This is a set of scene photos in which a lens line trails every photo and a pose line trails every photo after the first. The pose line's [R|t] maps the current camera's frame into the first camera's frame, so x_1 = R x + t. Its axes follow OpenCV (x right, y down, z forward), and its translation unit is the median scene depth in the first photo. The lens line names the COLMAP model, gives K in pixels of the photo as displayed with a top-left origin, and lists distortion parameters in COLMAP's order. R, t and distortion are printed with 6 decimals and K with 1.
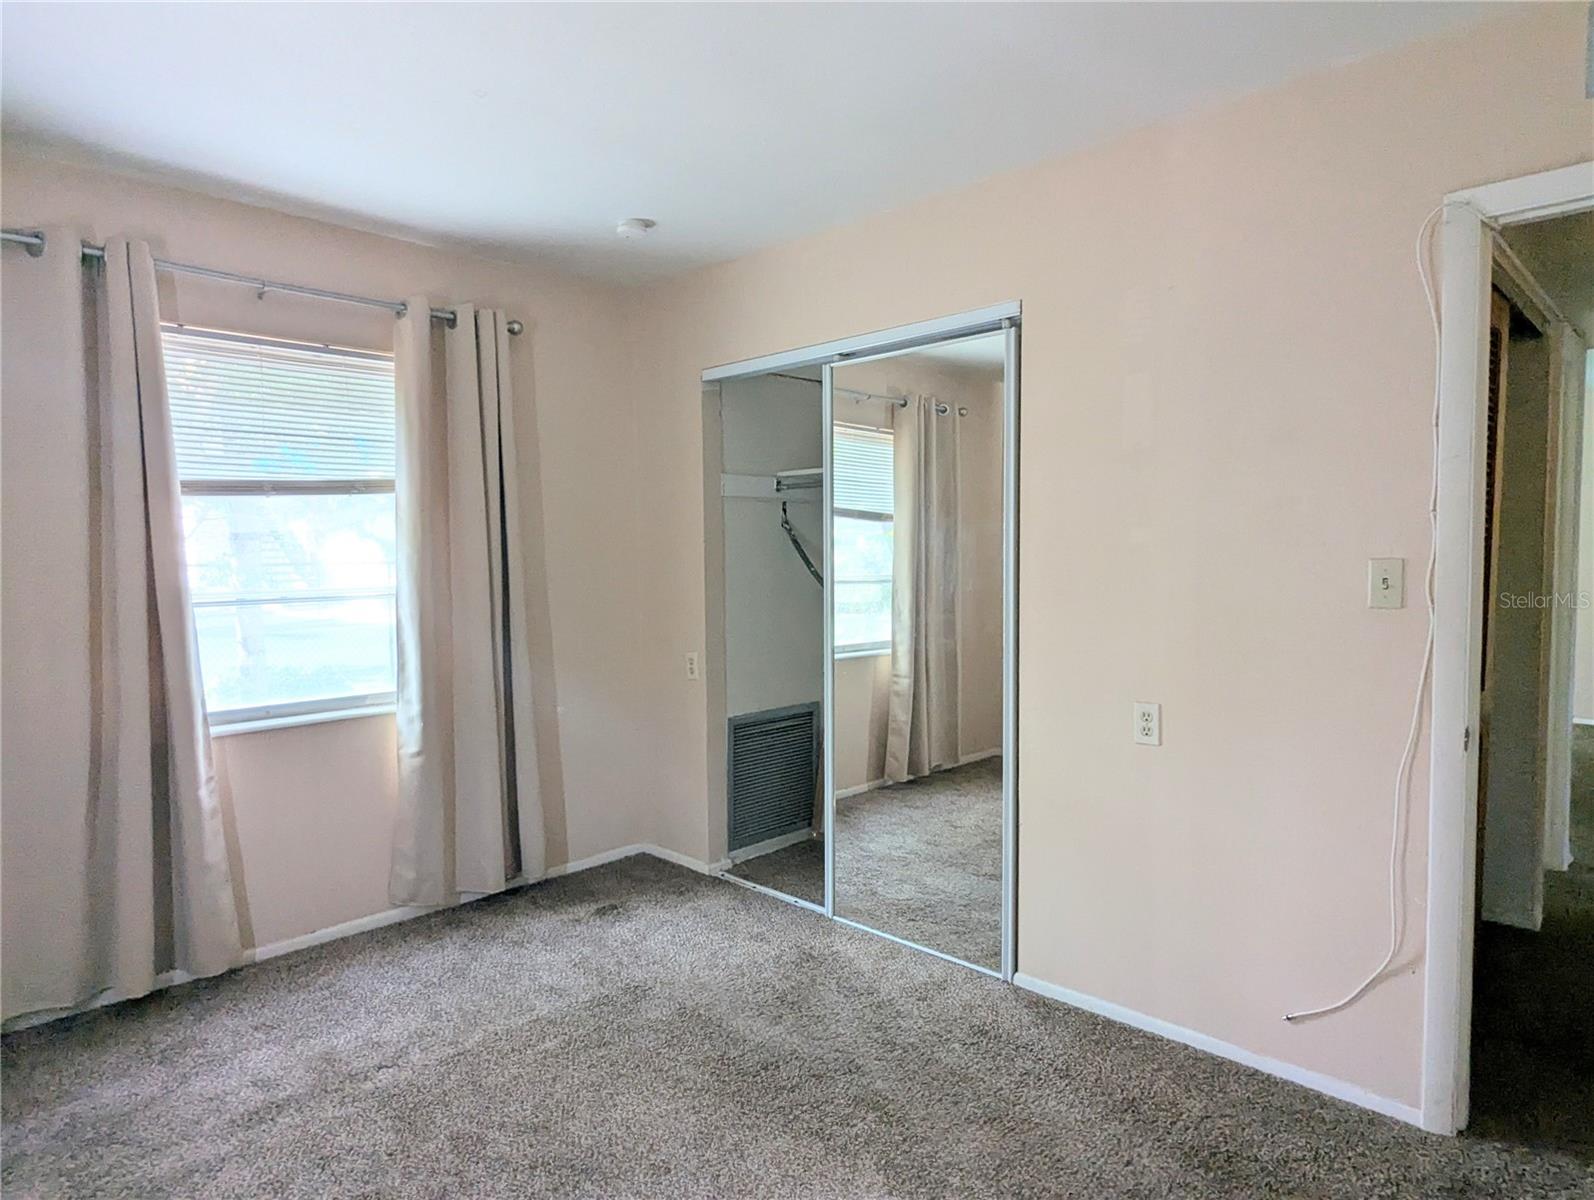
lens RADIAL K [[960.5, 0, 786.0], [0, 960.5, 600.4], [0, 0, 1]] dist [0.003953, -0.001844]
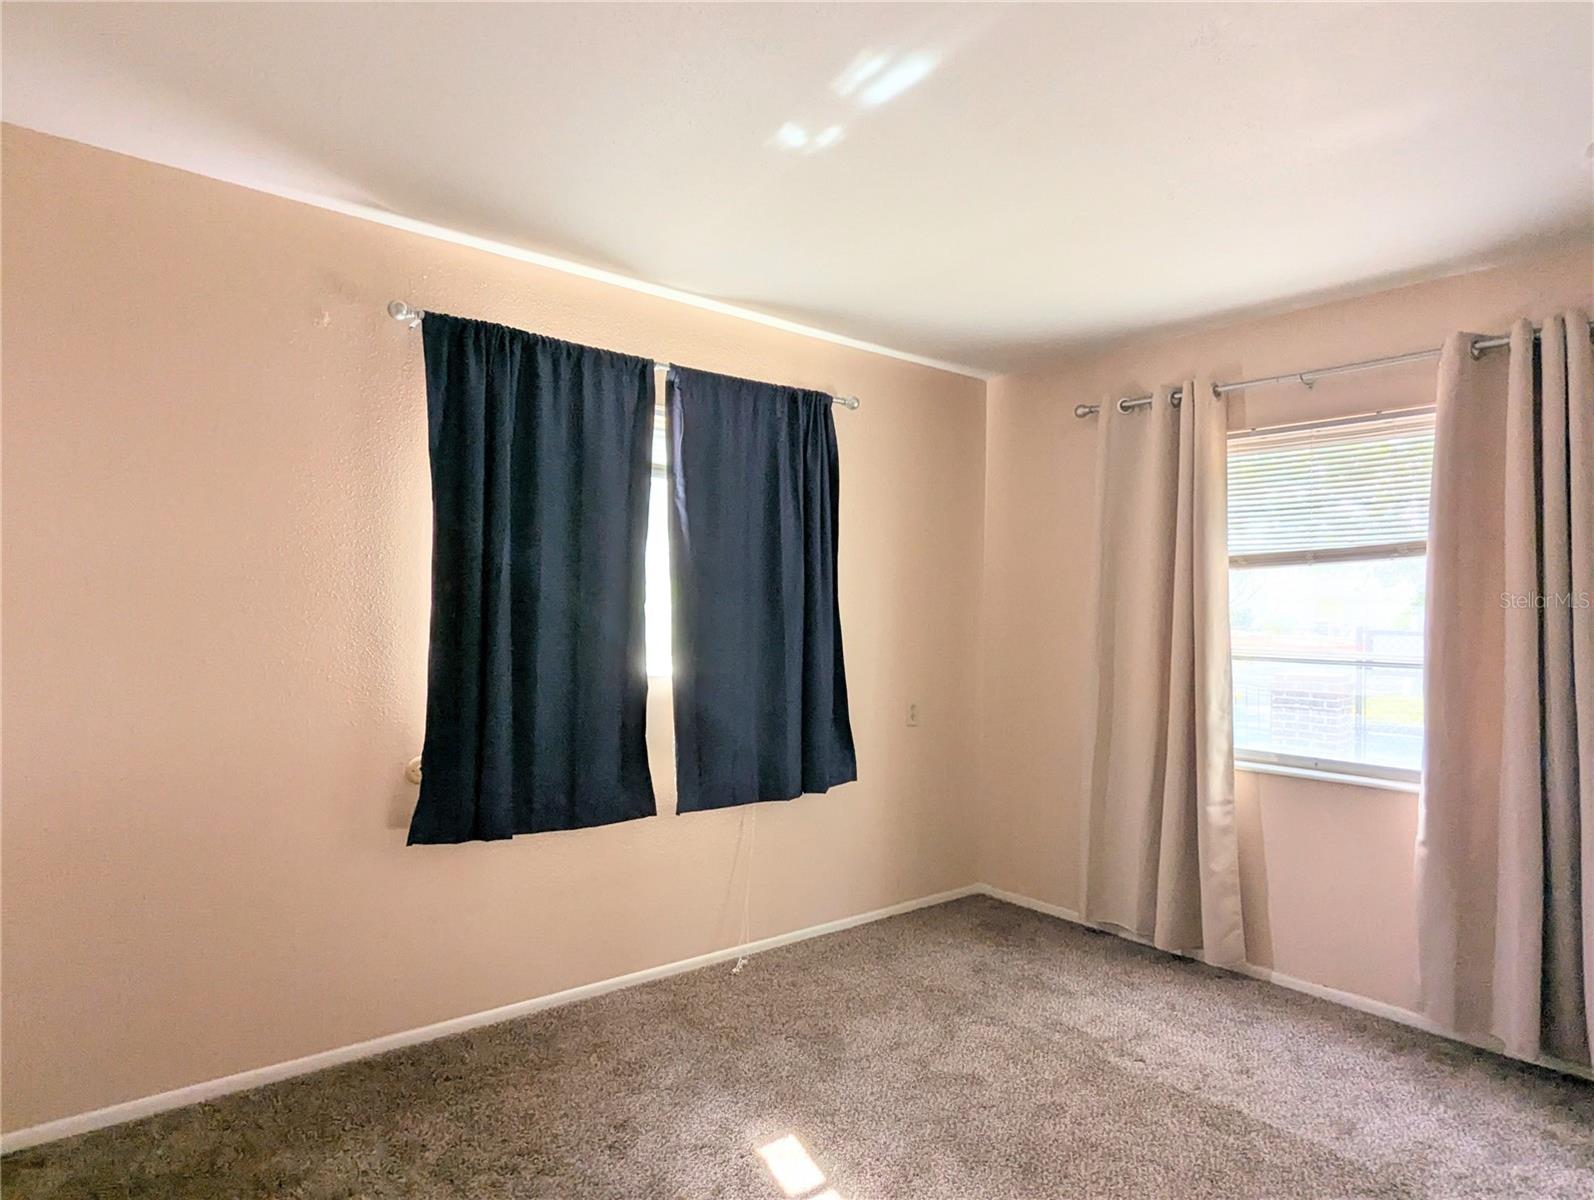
lens RADIAL K [[960.5, 0, 793.8], [0, 960.5, 598.6], [0, 0, 1]] dist [0.003953, -0.001844]
pose [[-0.121535, -0.005923, -0.992569, 0.626119], [-0.069497, 0.997579, 0.002557, -0.032237], [0.990151, 0.069292, -0.121653, 0.557568]]
